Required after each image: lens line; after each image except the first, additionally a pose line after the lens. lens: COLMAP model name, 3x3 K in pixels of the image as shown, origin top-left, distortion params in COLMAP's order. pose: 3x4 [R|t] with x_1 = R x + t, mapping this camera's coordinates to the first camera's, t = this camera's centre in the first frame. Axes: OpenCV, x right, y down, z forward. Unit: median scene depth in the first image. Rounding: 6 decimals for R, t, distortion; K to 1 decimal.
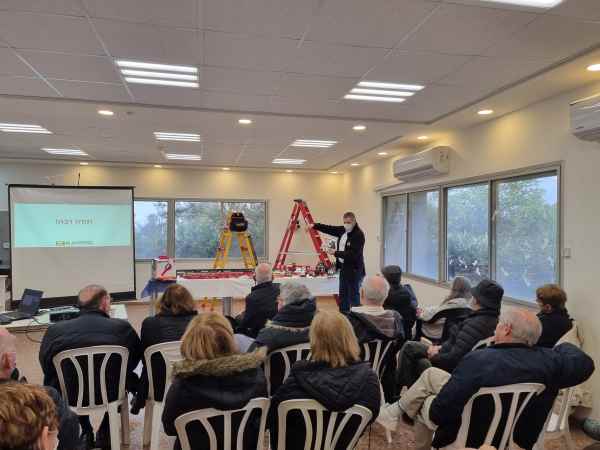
lens RADIAL K [[445.1, 0, 300.0], [0, 445.1, 225.0], [0, 0, 1]] dist [0.087333, -0.090867]
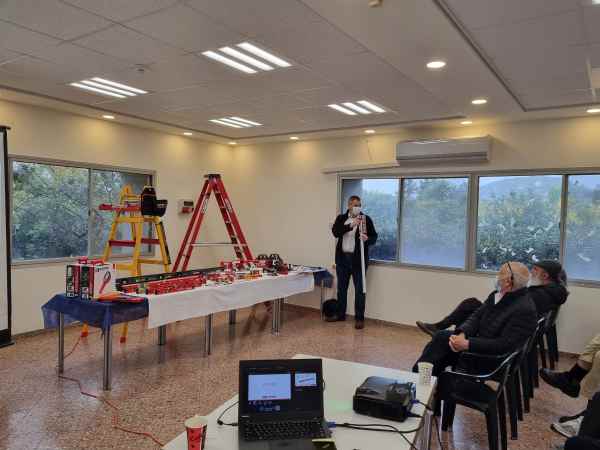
lens RADIAL K [[445.1, 0, 300.0], [0, 445.1, 225.0], [0, 0, 1]] dist [0.087333, -0.090867]
pose [[0.736586, -0.002699, 0.676338, -0.473700], [-0.021728, 0.999381, 0.027652, 0.005427], [-0.675995, -0.035064, 0.736072, 0.385903]]
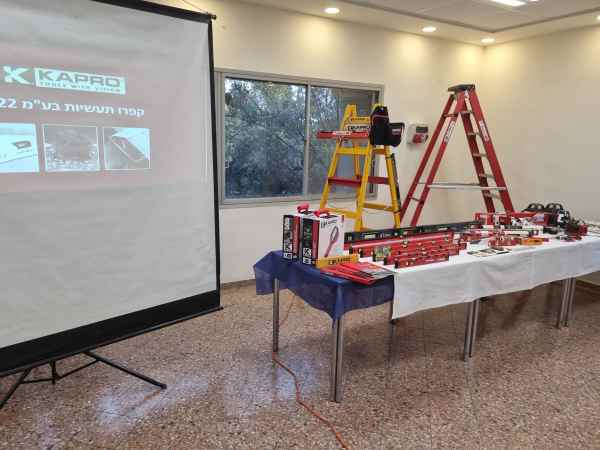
lens RADIAL K [[445.1, 0, 300.0], [0, 445.1, 225.0], [0, 0, 1]] dist [0.087333, -0.090867]
pose [[0.949315, -0.036926, 0.312149, -0.419657], [-0.022119, 0.982766, 0.183525, 0.013299], [-0.313546, -0.181127, 0.932138, 0.607003]]
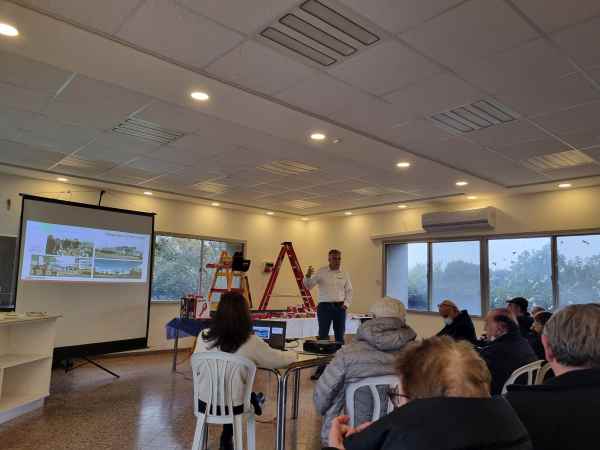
lens RADIAL K [[445.1, 0, 300.0], [0, 445.1, 225.0], [0, 0, 1]] dist [0.087333, -0.090867]
pose [[0.878854, 0.087361, 0.469024, -0.526302], [-0.027299, 0.990690, -0.133375, 0.044035], [-0.476309, 0.104413, 0.873057, 0.110564]]
